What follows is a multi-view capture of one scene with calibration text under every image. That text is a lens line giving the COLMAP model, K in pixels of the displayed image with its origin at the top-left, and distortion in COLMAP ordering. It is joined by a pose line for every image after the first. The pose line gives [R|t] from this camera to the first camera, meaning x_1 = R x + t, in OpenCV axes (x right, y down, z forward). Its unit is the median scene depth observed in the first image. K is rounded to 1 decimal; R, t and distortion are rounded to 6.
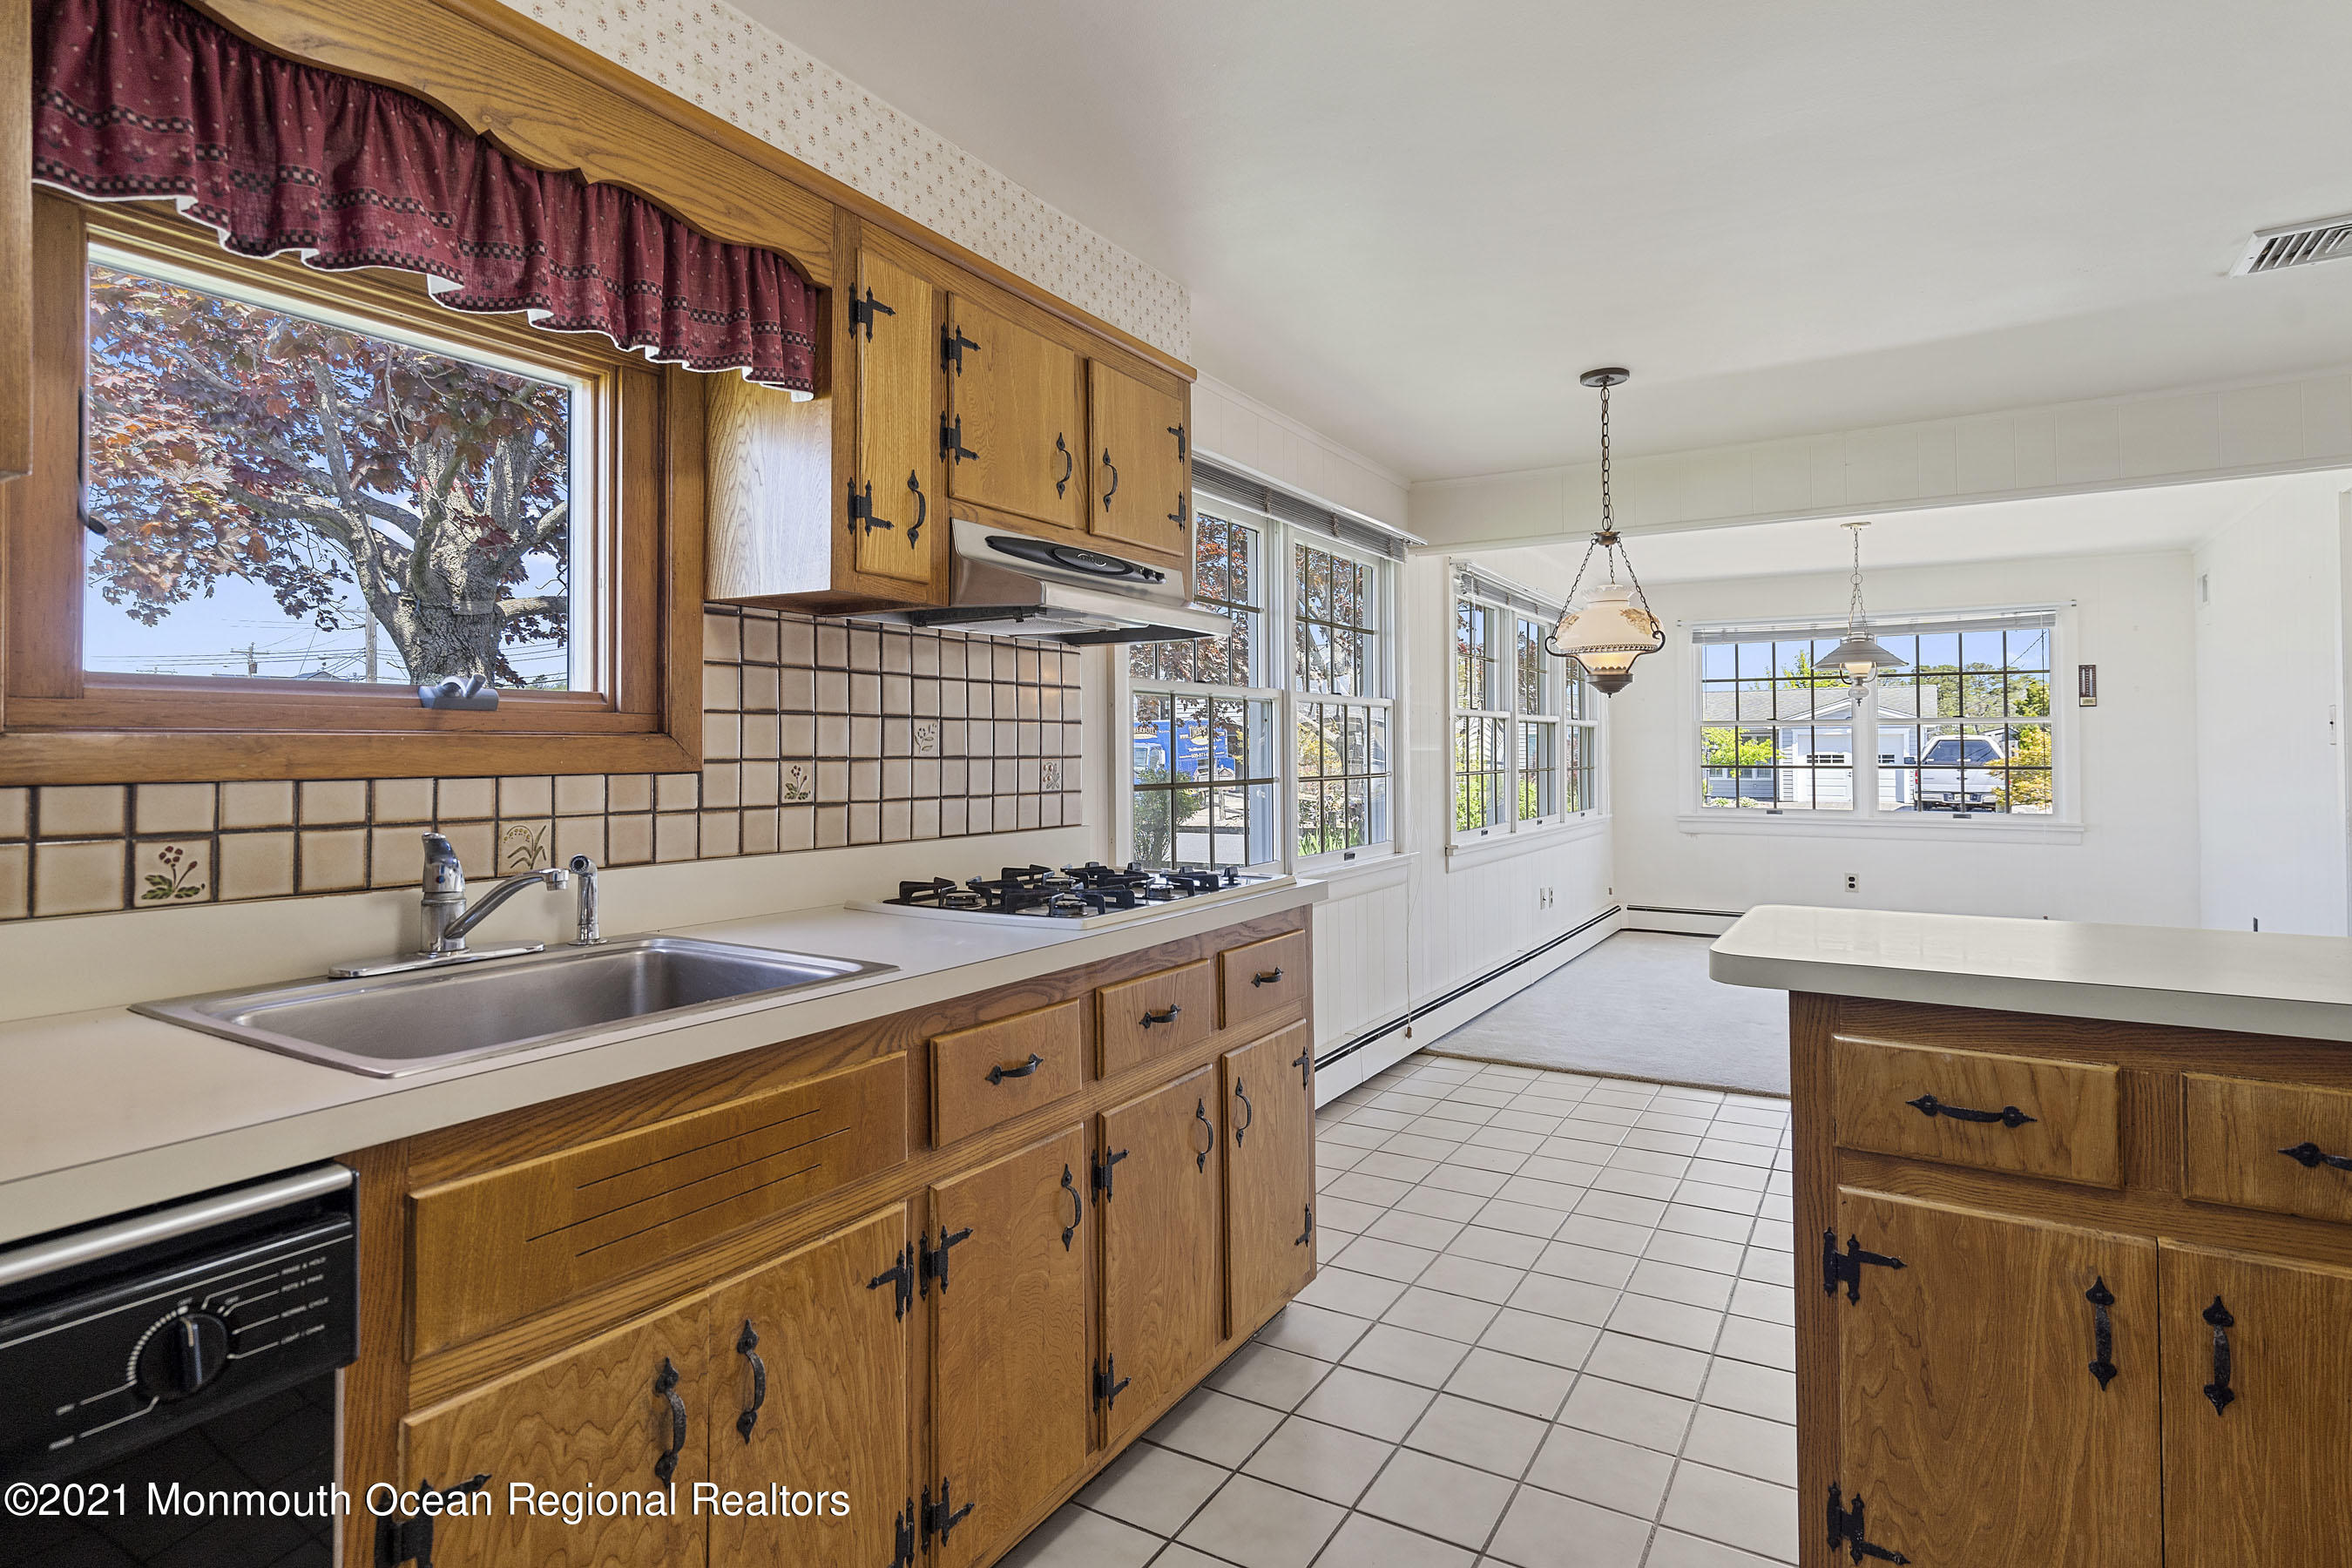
lens RADIAL K [[1218.4, 0, 1170.4], [0, 1218.4, 726.9], [0, 0, 1]] dist [0.005078, 0.000575]
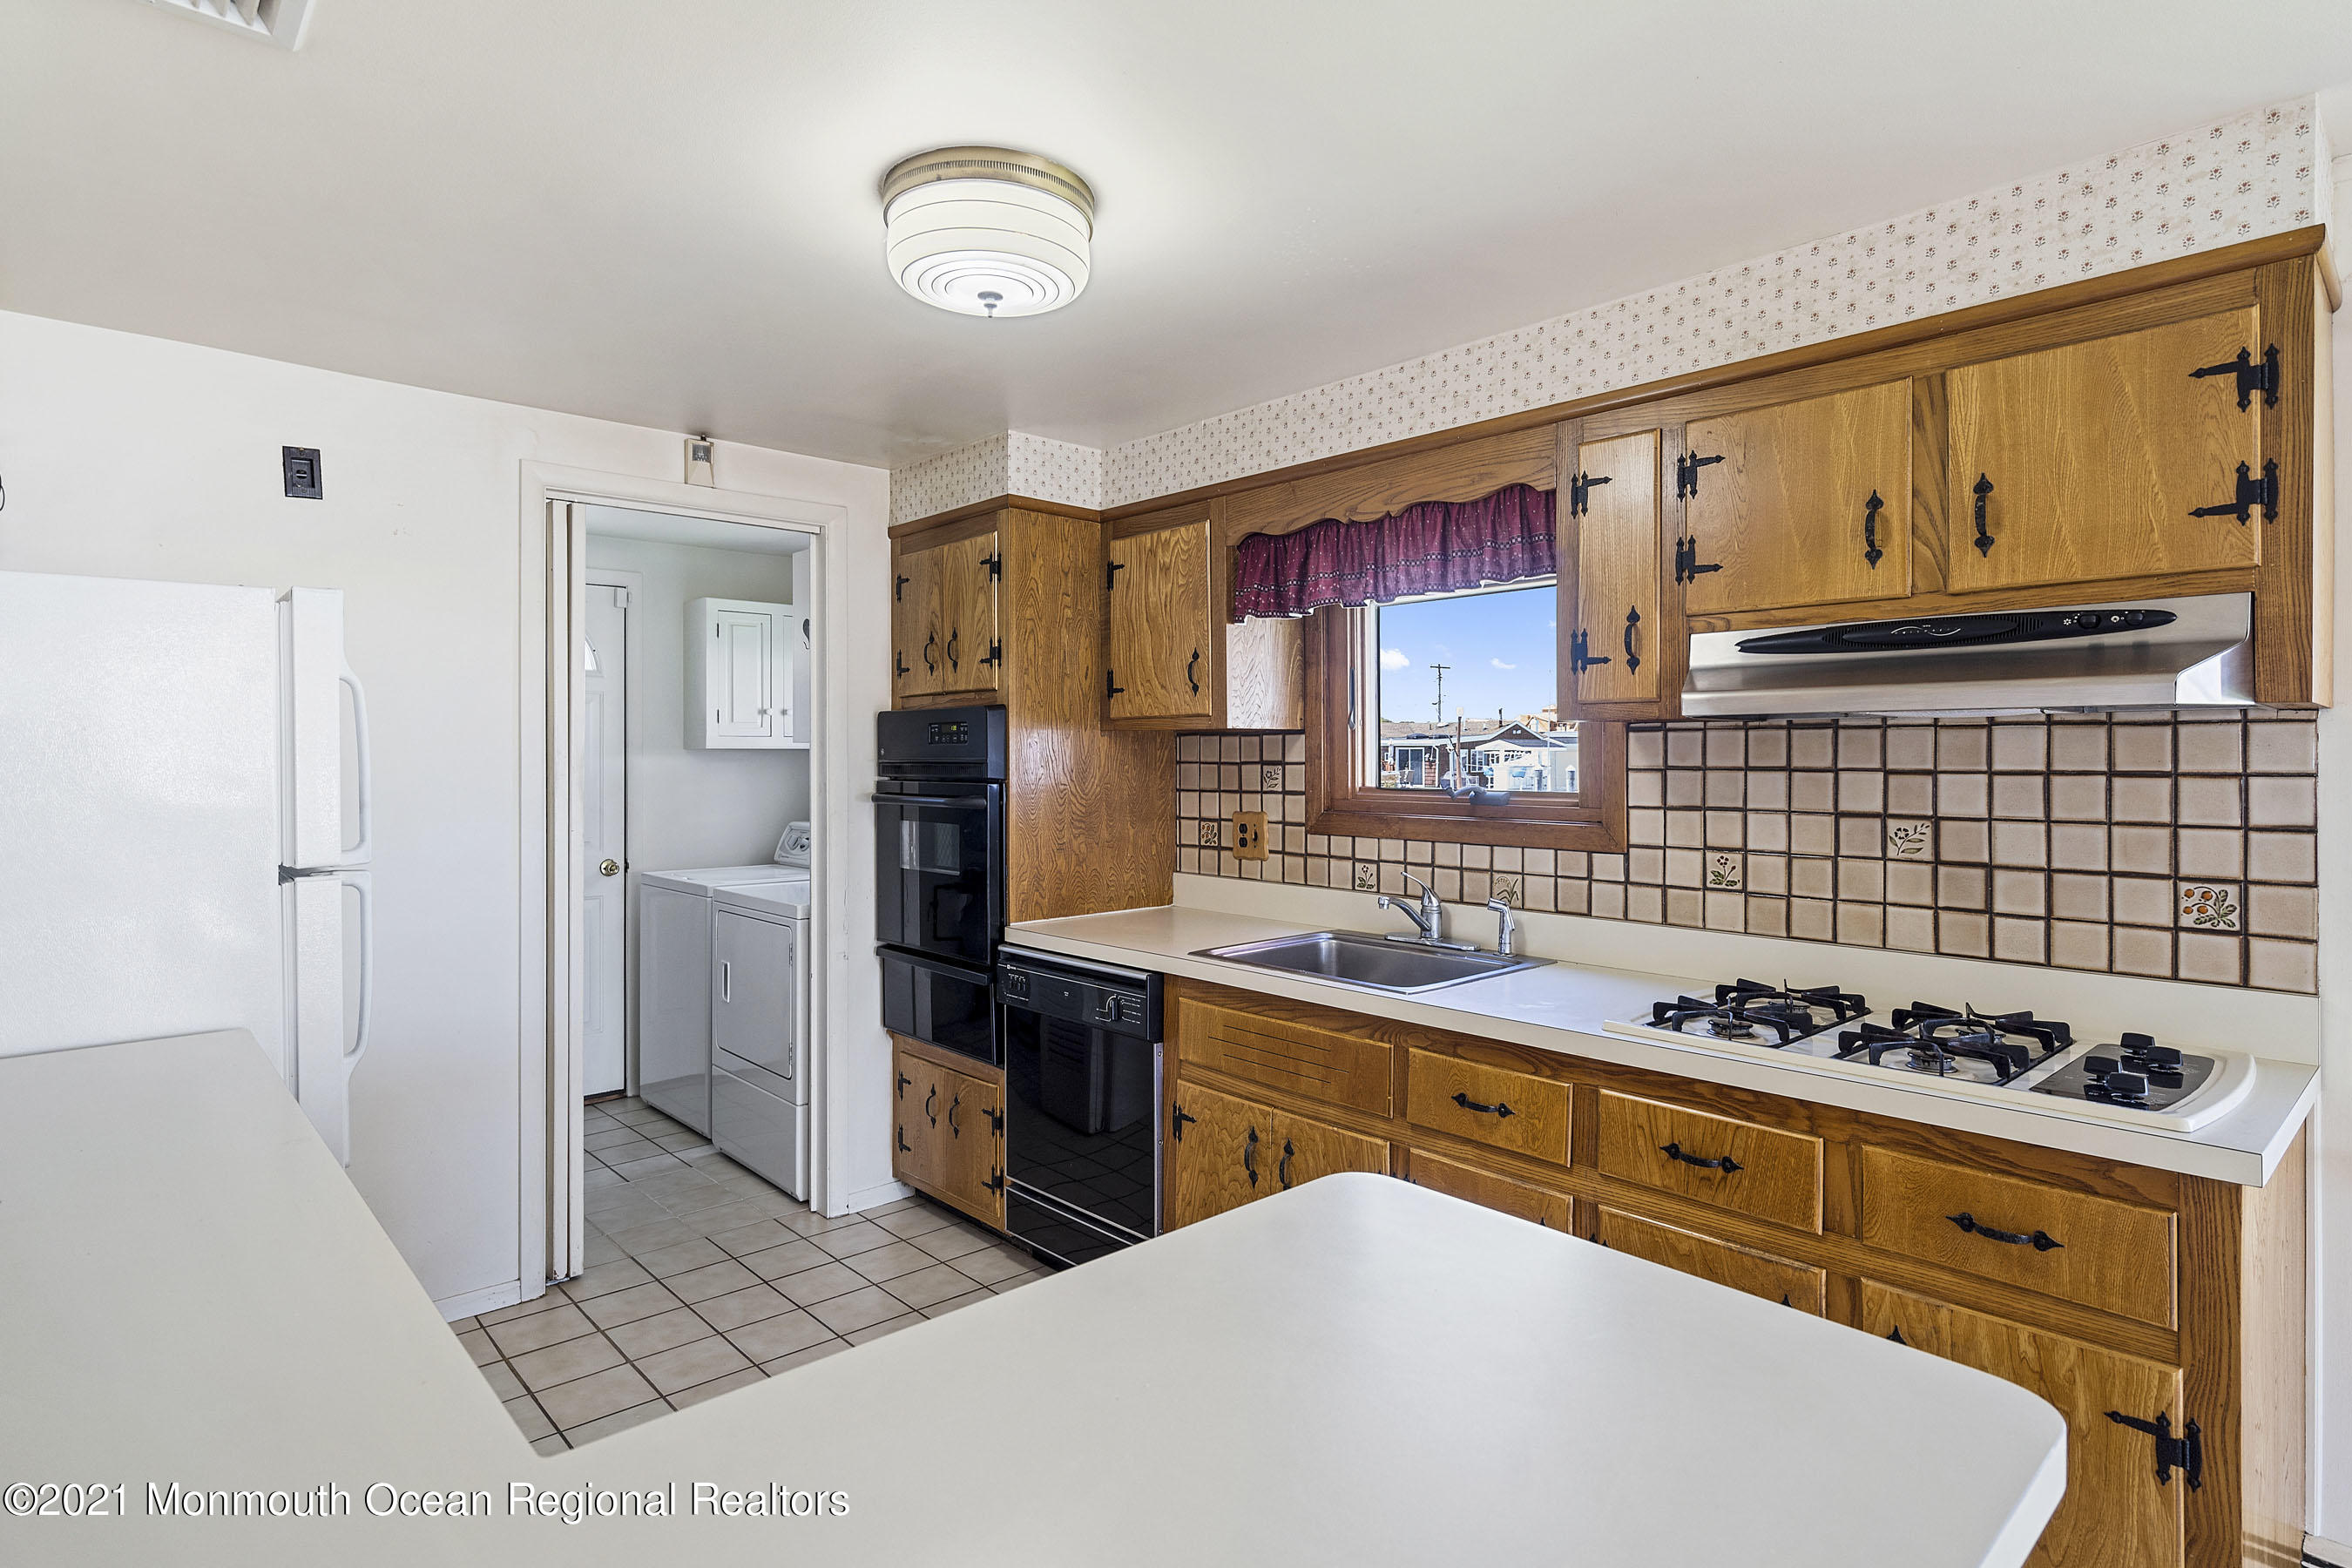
lens RADIAL K [[1210.0, 0, 1162.8], [0, 1210.0, 758.9], [0, 0, 1]] dist [0.004887, 0.001010]
pose [[-0.277163, 0.005793, -0.960805, 0.938828], [0.017624, 0.999844, 0.000945, -0.070178], [0.960661, -0.016671, -0.277222, 0.827255]]
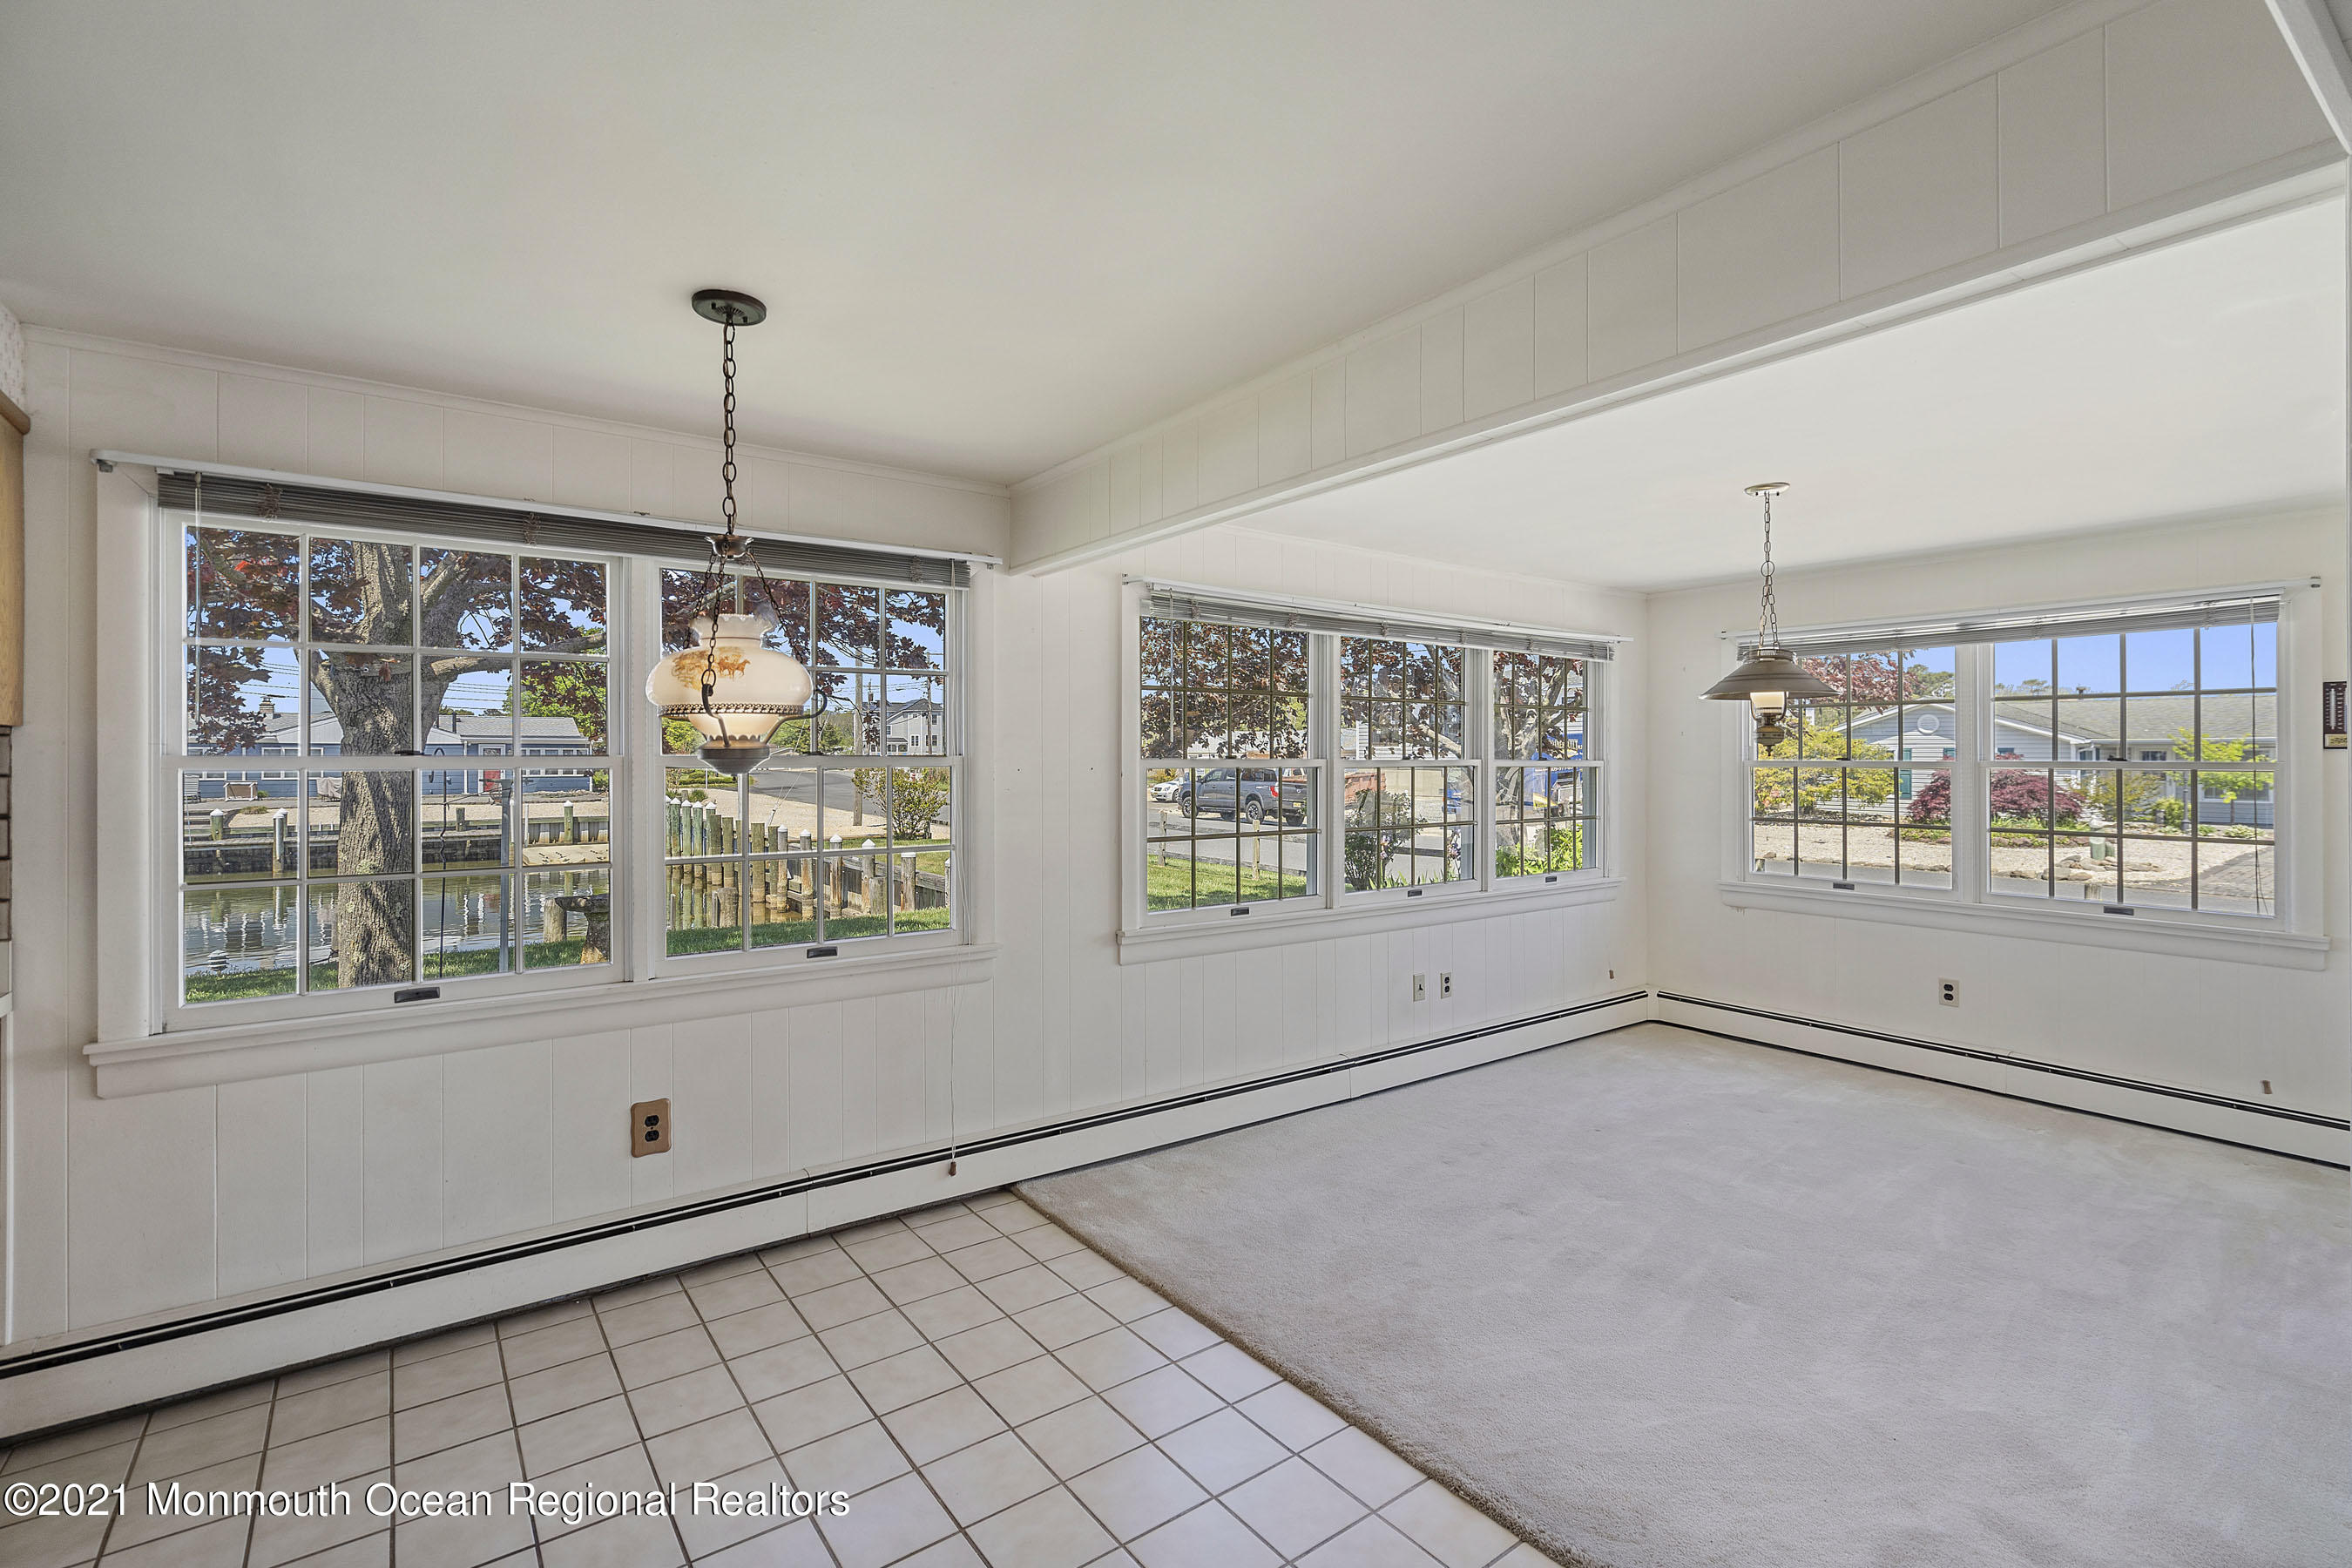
lens RADIAL K [[1074.5, 0, 1166.9], [0, 1074.5, 753.4], [0, 0, 1]] dist [-0.004013, 0.001450]
pose [[0.923369, 0.002671, -0.383904, 1.280029], [0.003368, 0.999881, 0.015058, -0.076037], [0.383898, -0.015198, 0.923250, 0.852677]]
